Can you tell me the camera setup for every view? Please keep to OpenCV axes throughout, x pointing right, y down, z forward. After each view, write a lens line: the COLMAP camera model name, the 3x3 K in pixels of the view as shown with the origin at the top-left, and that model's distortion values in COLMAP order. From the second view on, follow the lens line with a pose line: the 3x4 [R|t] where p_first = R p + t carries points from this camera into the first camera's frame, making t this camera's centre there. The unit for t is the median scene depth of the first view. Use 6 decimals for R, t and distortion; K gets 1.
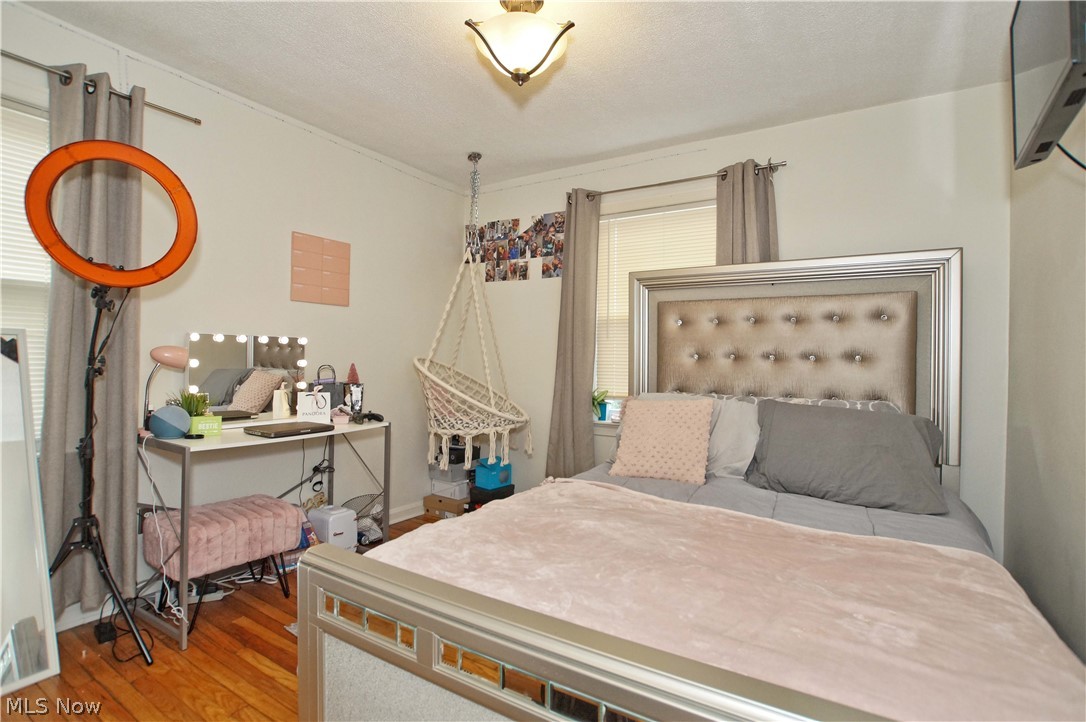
lens RADIAL K [[502.2, 0, 541.9], [0, 502.2, 358.5], [0, 0, 1]] dist [-0.005148, -0.000448]
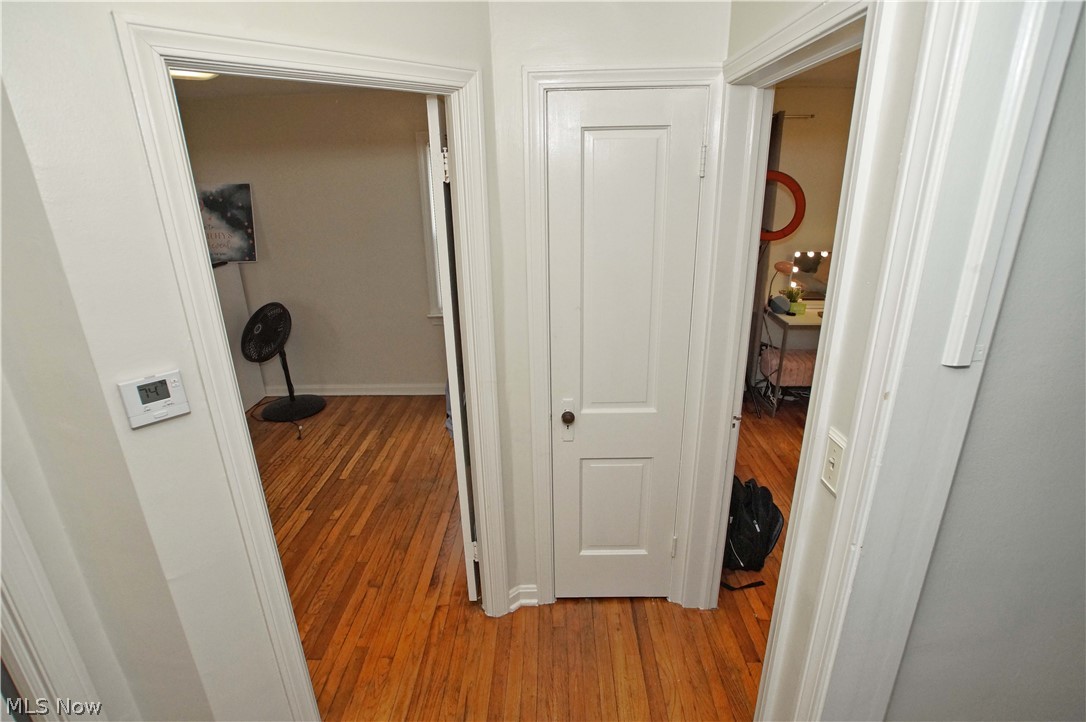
lens RADIAL K [[528.4, 0, 542.0], [0, 528.4, 361.5], [0, 0, 1]] dist [-0.030337, 0.003218]
pose [[0.512361, 0.267052, -0.816192, 0.452922], [0.031013, 0.944046, 0.328353, -0.340199], [0.858210, -0.193547, 0.475410, -0.728438]]
